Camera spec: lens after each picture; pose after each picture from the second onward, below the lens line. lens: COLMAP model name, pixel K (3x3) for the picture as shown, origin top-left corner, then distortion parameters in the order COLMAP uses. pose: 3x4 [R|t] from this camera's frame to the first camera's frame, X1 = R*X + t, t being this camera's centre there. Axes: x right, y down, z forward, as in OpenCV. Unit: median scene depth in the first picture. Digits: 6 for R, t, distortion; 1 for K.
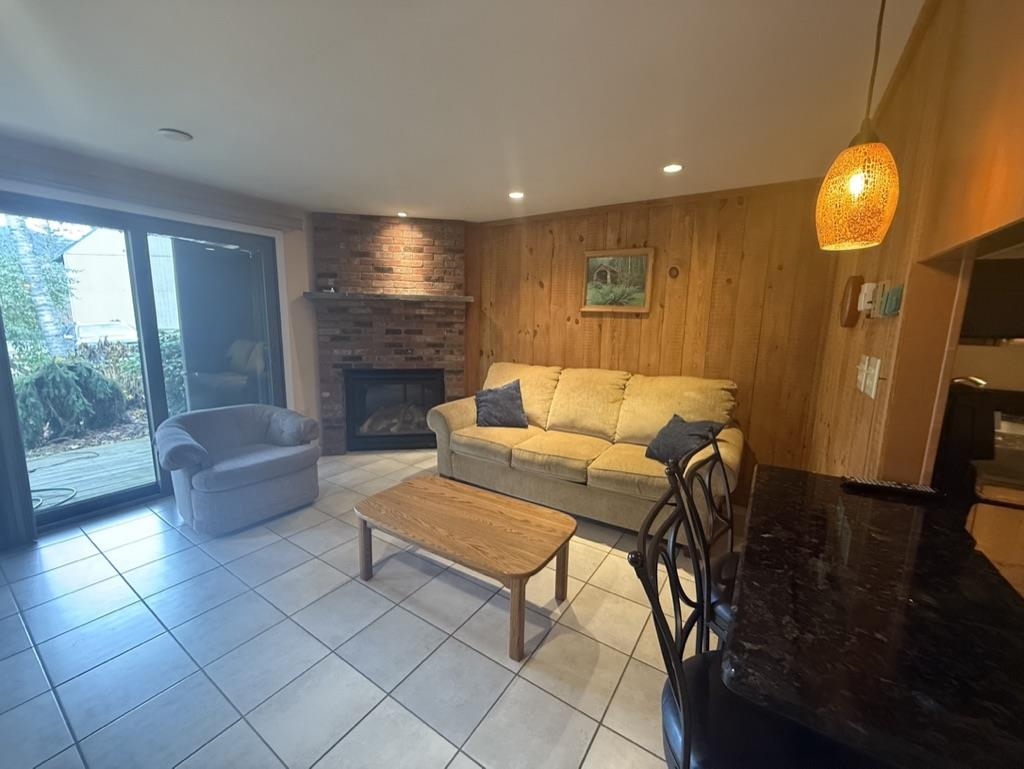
lens RADIAL K [[406.0, 0, 509.9], [0, 406.0, 384.8], [0, 0, 1]] dist [-0.001520, -0.000491]
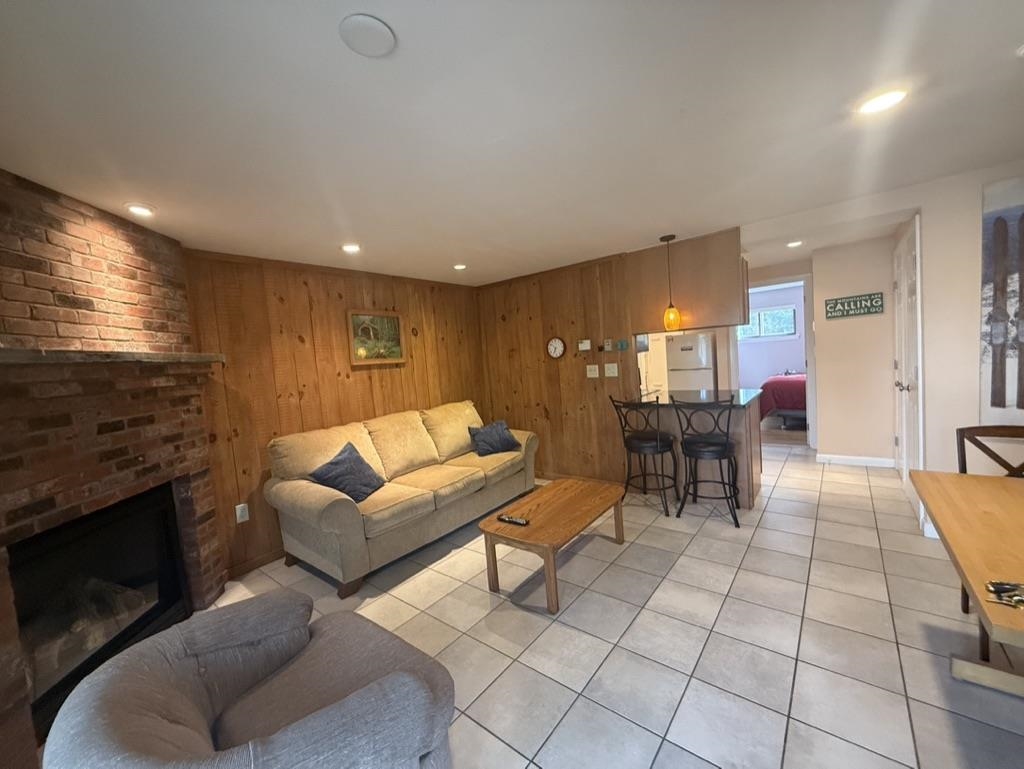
lens RADIAL K [[406.0, 0, 509.9], [0, 406.0, 384.8], [0, 0, 1]] dist [-0.001520, -0.000491]
pose [[0.098128, -0.092700, 0.990847, -0.761364], [0.238925, 0.968726, 0.066968, -0.102670], [-0.966067, 0.230167, 0.117208, 0.485892]]
